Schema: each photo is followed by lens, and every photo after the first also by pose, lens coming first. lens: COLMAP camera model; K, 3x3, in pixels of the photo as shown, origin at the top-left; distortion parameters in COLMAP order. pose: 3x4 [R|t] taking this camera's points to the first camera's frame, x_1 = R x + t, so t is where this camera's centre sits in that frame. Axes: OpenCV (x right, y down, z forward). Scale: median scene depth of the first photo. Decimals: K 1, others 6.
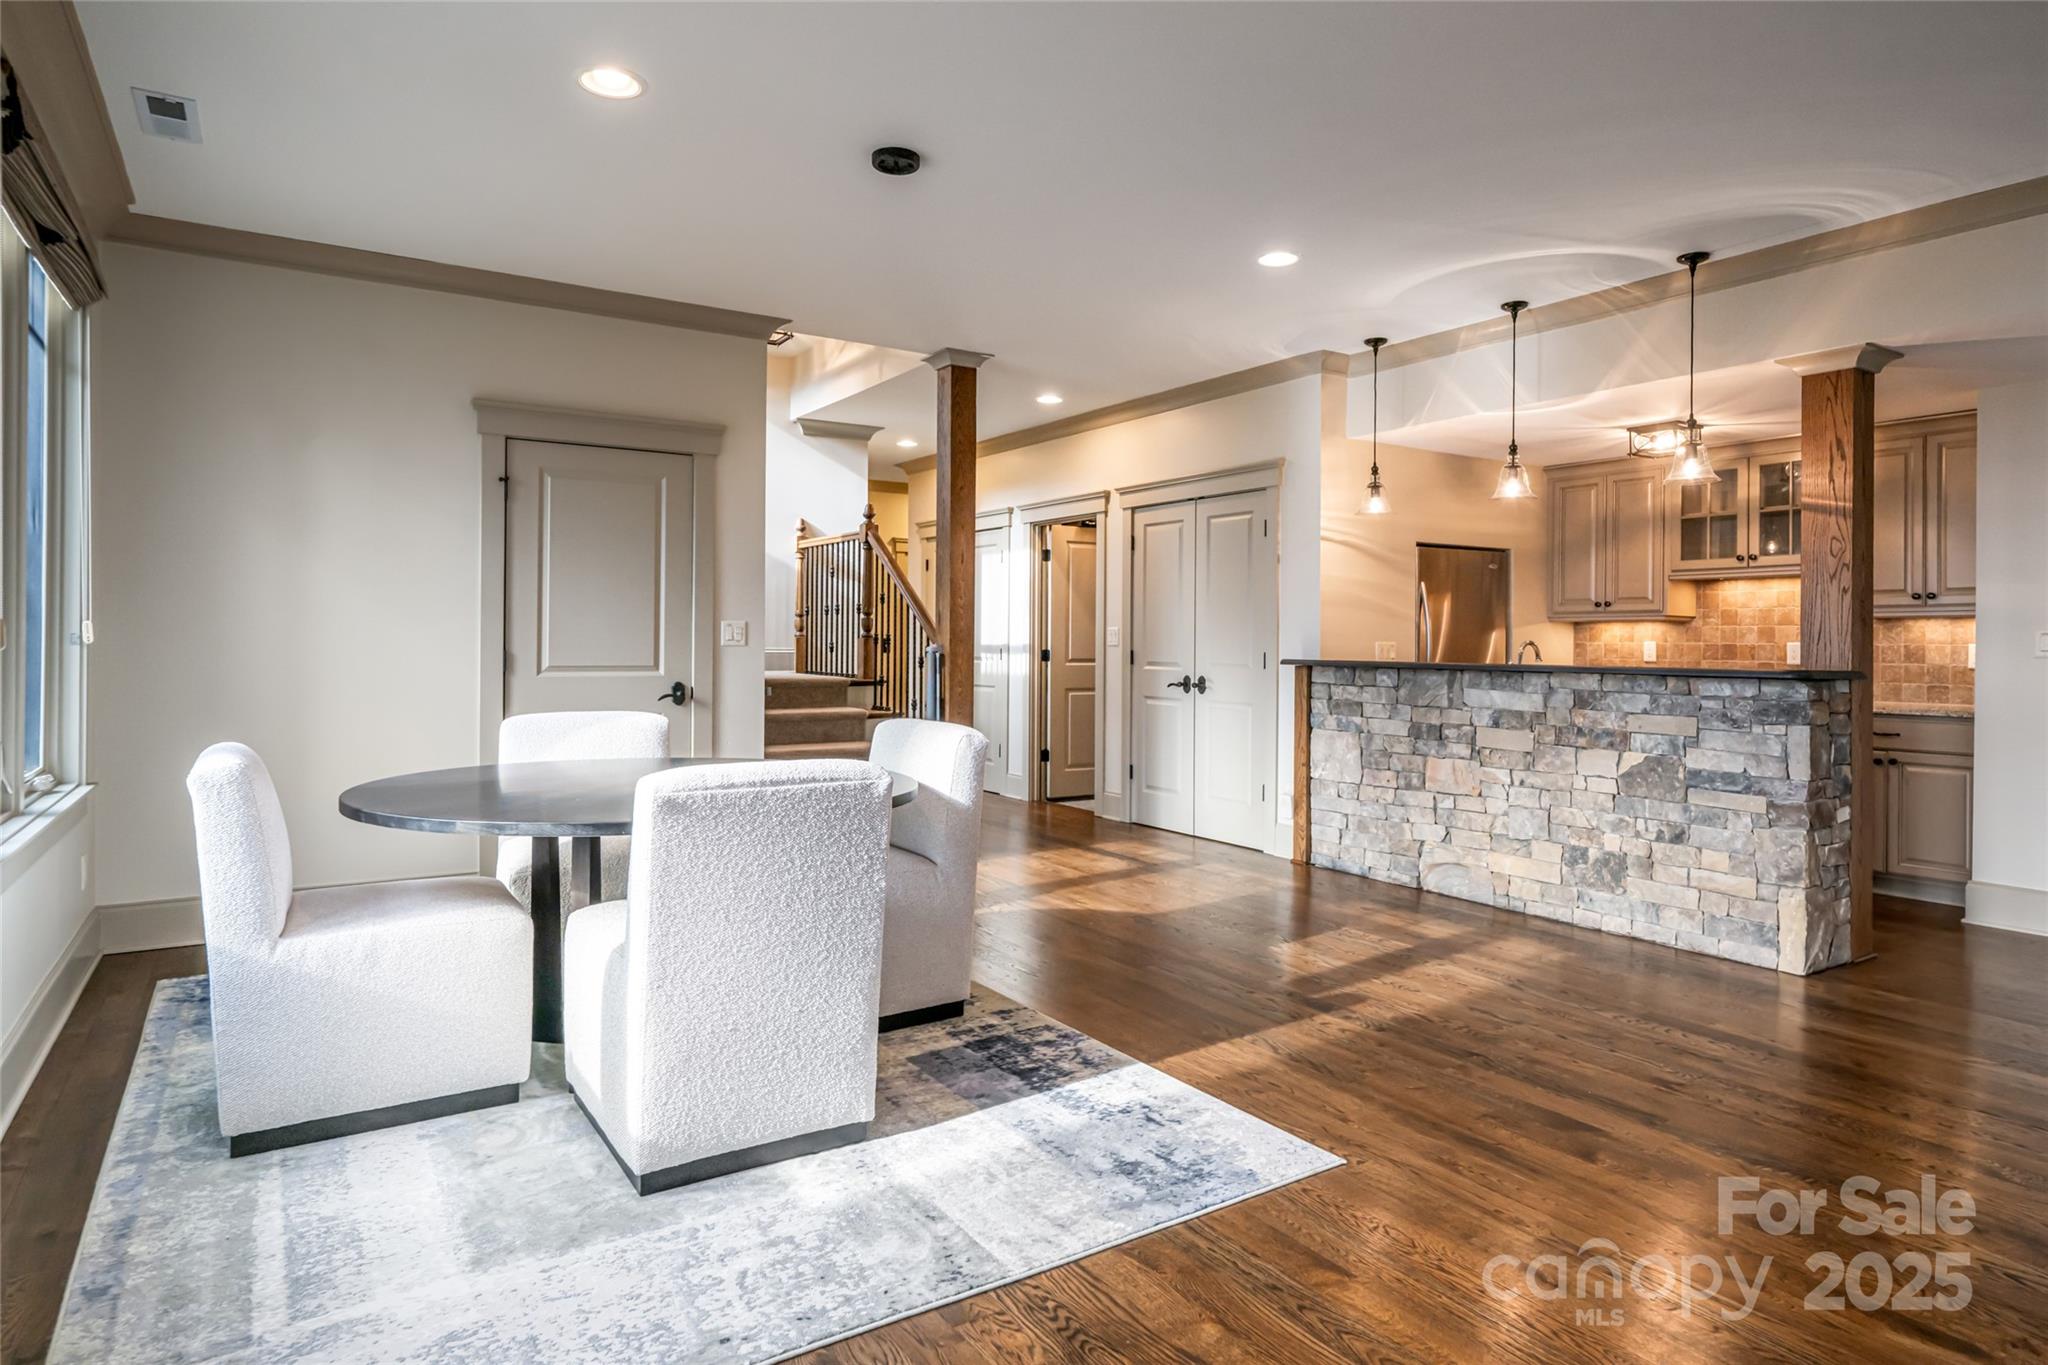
lens RADIAL K [[1189.9, 0, 1027.2], [0, 1189.9, 667.0], [0, 0, 1]] dist [0.004907, -0.003767]
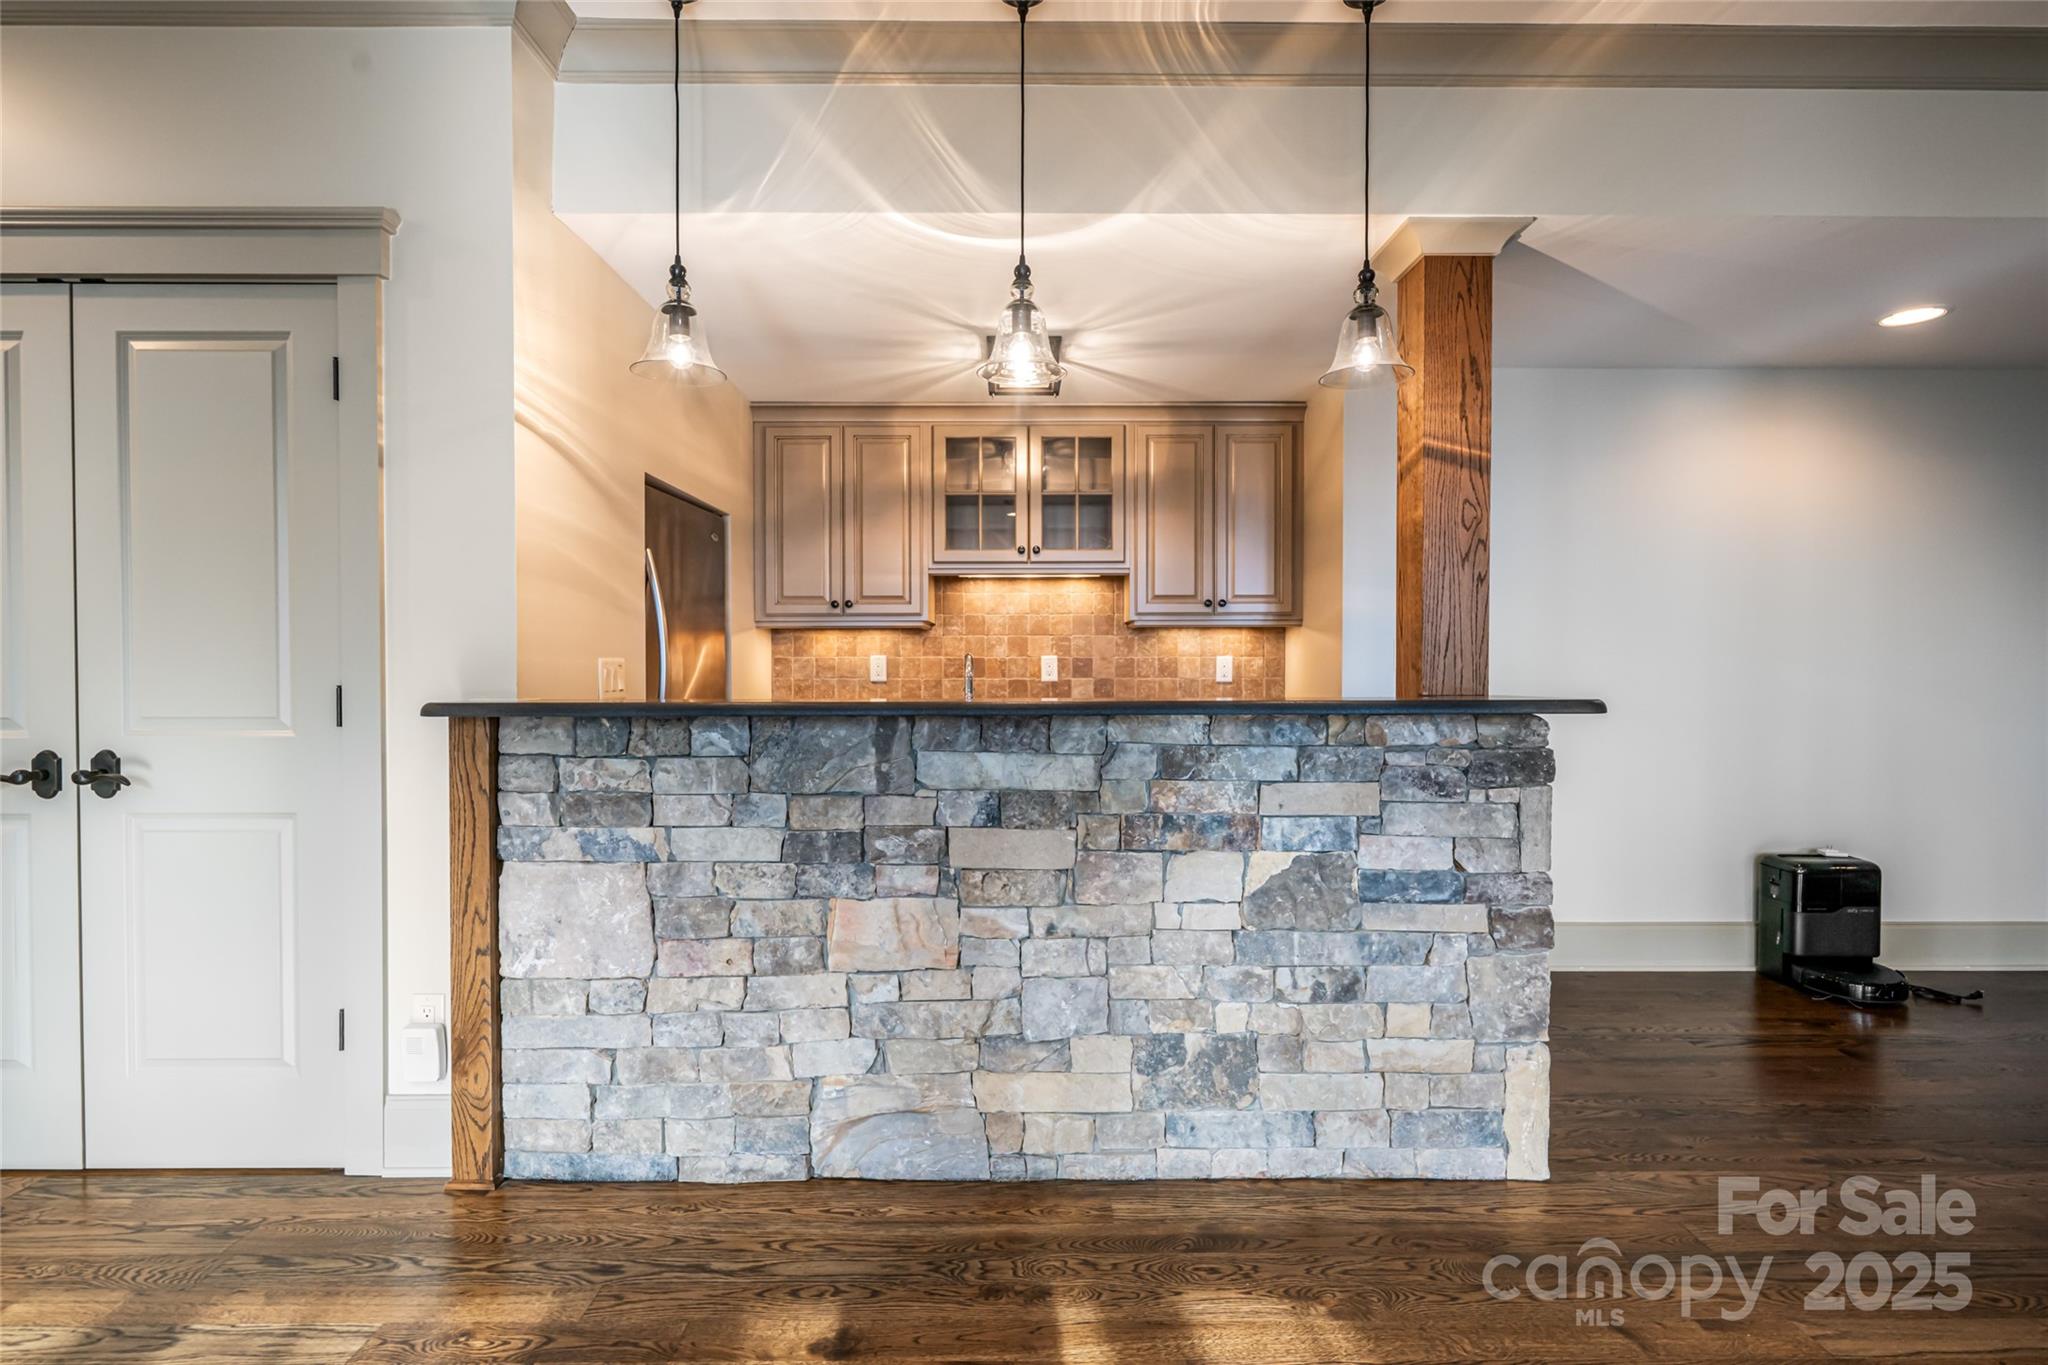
lens RADIAL K [[982.5, 0, 1037.5], [0, 982.5, 670.8], [0, 0, 1]] dist [-0.000676, 0.000306]
pose [[0.538756, -0.017546, 0.842279, 0.054703], [0.023463, 0.999708, 0.005817, -0.016480], [-0.842135, 0.016629, 0.539010, 0.739821]]
